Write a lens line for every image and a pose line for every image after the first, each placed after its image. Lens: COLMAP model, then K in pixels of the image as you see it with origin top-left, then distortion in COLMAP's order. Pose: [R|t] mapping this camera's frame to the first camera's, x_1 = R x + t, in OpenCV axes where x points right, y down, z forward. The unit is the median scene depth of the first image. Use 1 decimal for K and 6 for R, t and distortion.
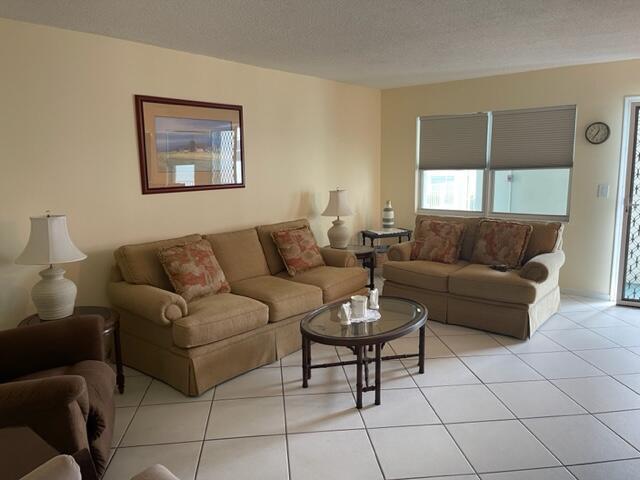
lens RADIAL K [[482.3, 0, 320.2], [0, 482.3, 241.3], [0, 0, 1]] dist [0.059097, -0.053176]
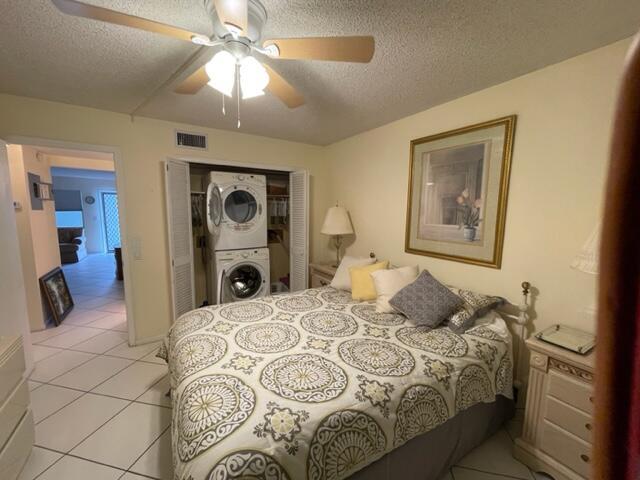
lens RADIAL K [[258.6, 0, 321.5], [0, 258.6, 245.4], [0, 0, 1]] dist [0.001488, 0.001624]
pose [[0.322305, -0.096820, 0.941671, -0.592206], [0.132470, 0.989581, 0.056406, 0.182143], [-0.937321, 0.106564, 0.331773, -0.985024]]
